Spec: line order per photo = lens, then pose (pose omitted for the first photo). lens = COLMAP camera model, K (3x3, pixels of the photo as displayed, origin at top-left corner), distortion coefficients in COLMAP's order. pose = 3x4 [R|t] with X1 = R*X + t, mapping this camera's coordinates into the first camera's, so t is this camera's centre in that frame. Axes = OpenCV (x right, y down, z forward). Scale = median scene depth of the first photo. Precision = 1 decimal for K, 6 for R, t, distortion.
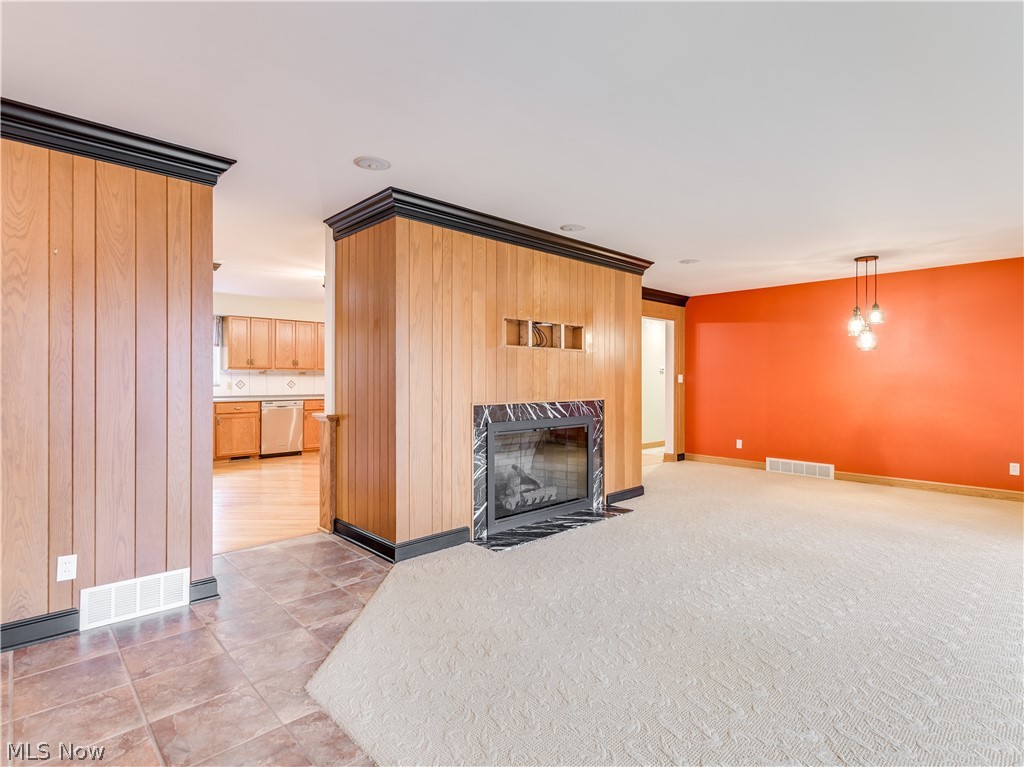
lens RADIAL K [[532.4, 0, 512.0], [0, 532.4, 383.5], [0, 0, 1]] dist [-0.002141, -0.000064]
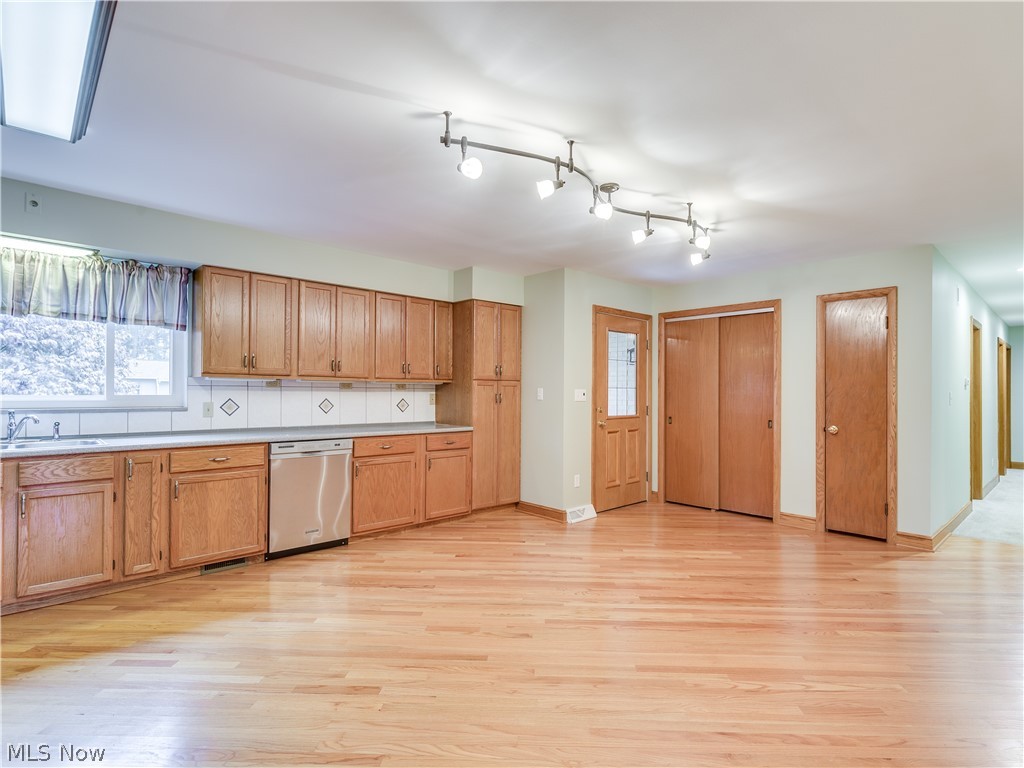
lens RADIAL K [[532.4, 0, 512.0], [0, 532.4, 384.0], [0, 0, 1]] dist [-0.002141, -0.000064]
pose [[0.999864, -0.004421, -0.015893, -0.239115], [0.003944, 0.999544, -0.029925, -0.004242], [0.016018, 0.029858, 0.999426, 0.509322]]
